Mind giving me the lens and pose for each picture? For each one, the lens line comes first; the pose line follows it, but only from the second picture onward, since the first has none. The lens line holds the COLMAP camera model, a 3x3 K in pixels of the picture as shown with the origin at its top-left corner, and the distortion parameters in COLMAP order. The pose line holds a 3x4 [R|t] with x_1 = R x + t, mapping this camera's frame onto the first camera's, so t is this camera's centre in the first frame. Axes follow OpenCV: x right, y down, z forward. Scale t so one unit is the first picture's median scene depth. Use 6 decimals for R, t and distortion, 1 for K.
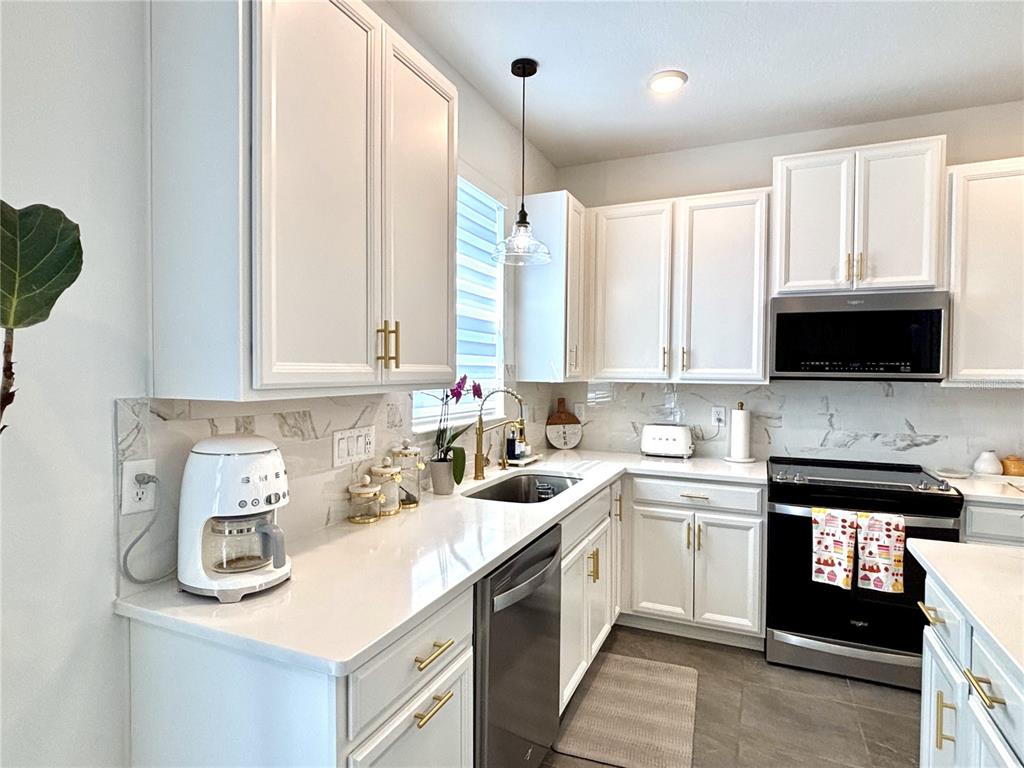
lens RADIAL K [[560.2, 0, 512.1], [0, 560.2, 379.7], [0, 0, 1]] dist [0.015885, -0.012940]
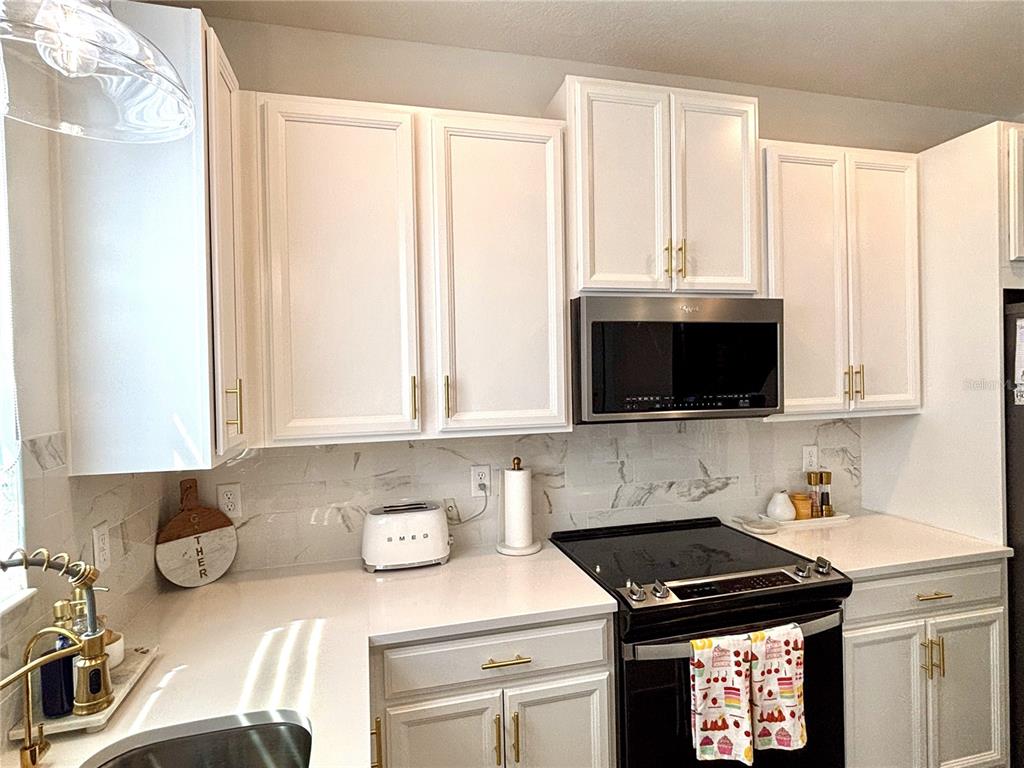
lens RADIAL K [[560.2, 0, 510.3], [0, 560.2, 379.7], [0, 0, 1]] dist [0.015885, -0.012940]
pose [[0.783419, -0.033701, 0.620580, 0.008702], [0.038700, 0.999236, 0.005410, -0.061653], [-0.620288, 0.019778, 0.784124, 0.586352]]
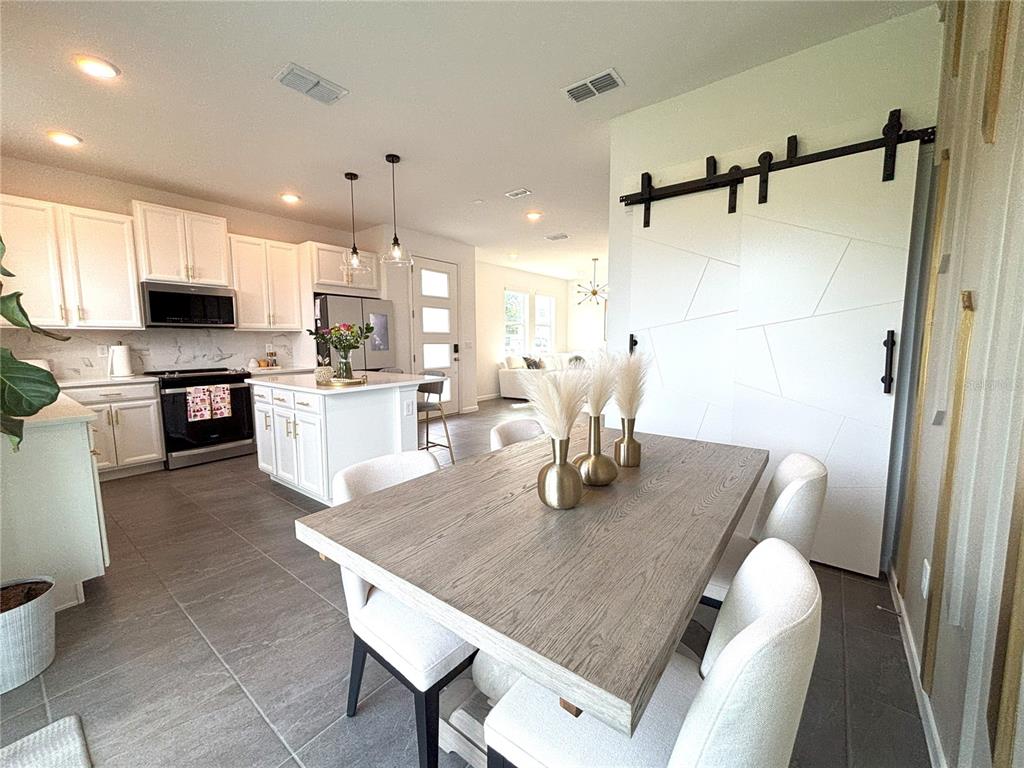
lens RADIAL K [[411.8, 0, 511.4], [0, 411.8, 382.8], [0, 0, 1]] dist [-0.001072, 0.001939]
pose [[0.241136, -0.111372, 0.964080, -0.596639], [0.021526, 0.993763, 0.109418, 0.062610], [-0.970253, -0.005632, 0.242029, -0.497134]]
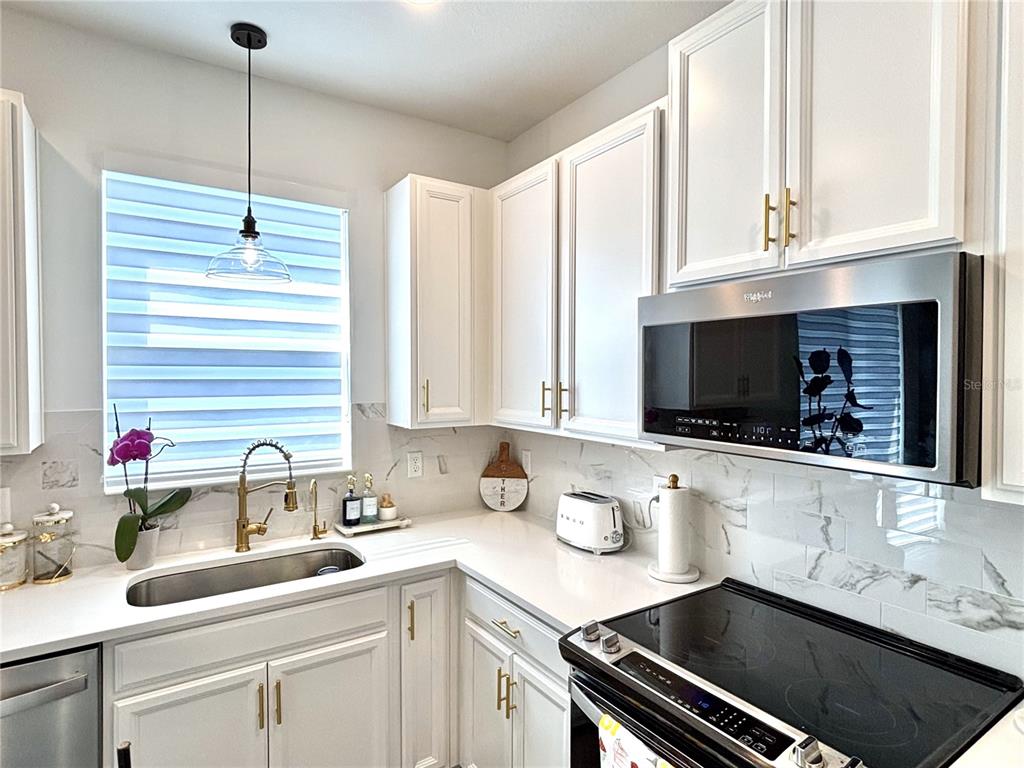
lens RADIAL K [[560.2, 0, 512.1], [0, 560.2, 379.0], [0, 0, 1]] dist [0.015885, -0.012940]
pose [[0.842575, -0.001814, -0.538575, 0.675678], [-0.002260, 0.999974, -0.006904, -0.064189], [0.538574, 0.007034, 0.842549, 0.485881]]
